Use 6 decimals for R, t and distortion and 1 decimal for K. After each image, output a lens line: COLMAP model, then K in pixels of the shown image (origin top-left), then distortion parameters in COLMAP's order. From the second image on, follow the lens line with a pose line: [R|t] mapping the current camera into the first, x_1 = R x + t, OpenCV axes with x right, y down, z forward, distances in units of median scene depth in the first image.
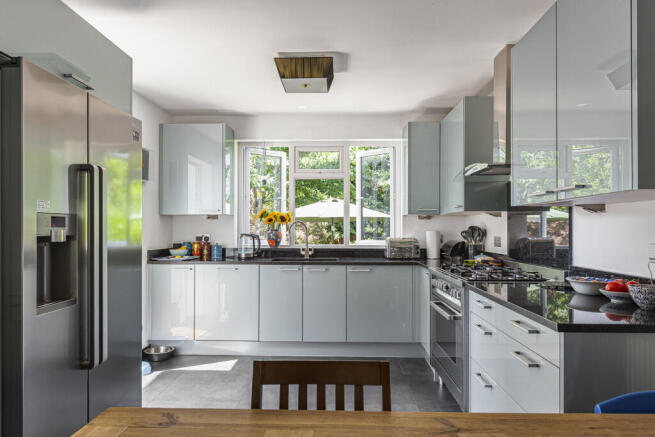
lens RADIAL K [[431.4, 0, 328.3], [0, 431.4, 226.1], [0, 0, 1]] dist [-0.005494, -0.000651]
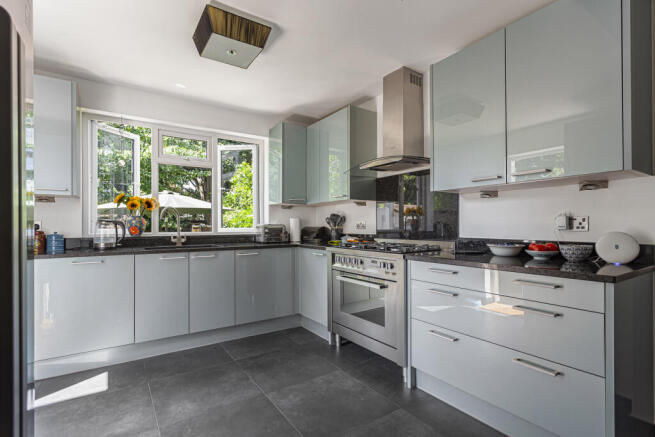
lens RADIAL K [[318.7, 0, 328.2], [0, 318.7, 221.9], [0, 0, 1]] dist [0.002653, 0.000020]
pose [[0.812778, 0.001801, 0.582570, -0.213204], [0.001752, 0.999983, -0.005536, 0.027687], [-0.582571, 0.005521, 0.812761, 0.249885]]
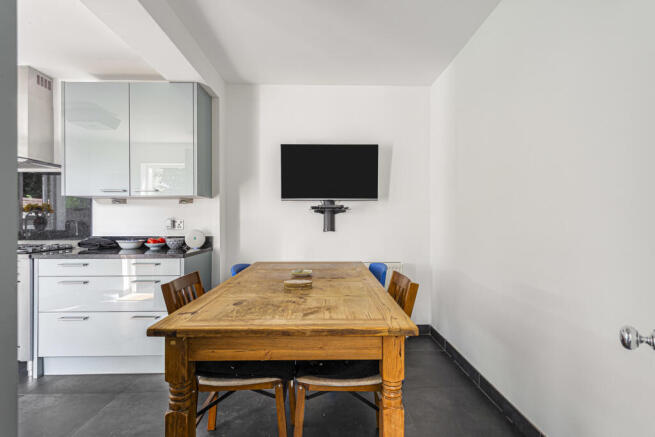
lens RADIAL K [[318.7, 0, 328.2], [0, 318.7, 221.9], [0, 0, 1]] dist [0.002653, 0.000020]
pose [[-0.056061, -0.003168, 0.998422, -0.386622], [-0.004639, 0.999985, 0.002912, 0.018677], [-0.998417, -0.004469, -0.056075, 0.119491]]
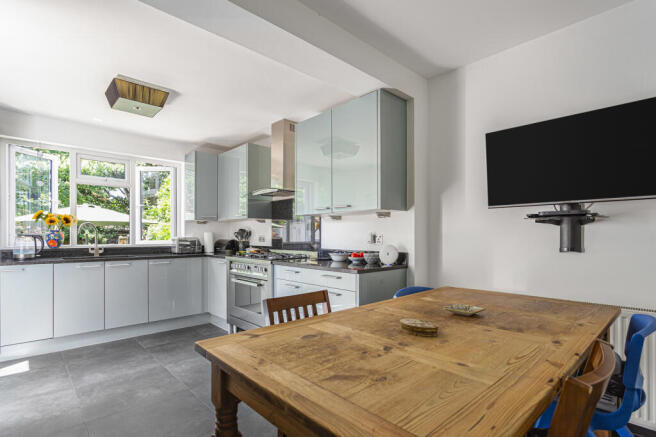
lens RADIAL K [[323.4, 0, 331.8], [0, 323.4, 234.9], [0, 0, 1]] dist [-0.000208, 0.000077]
pose [[0.702665, 0.000818, 0.711521, -0.237292], [-0.002913, 0.999994, 0.001727, 0.017649], [-0.711515, -0.003286, 0.702663, -0.011479]]
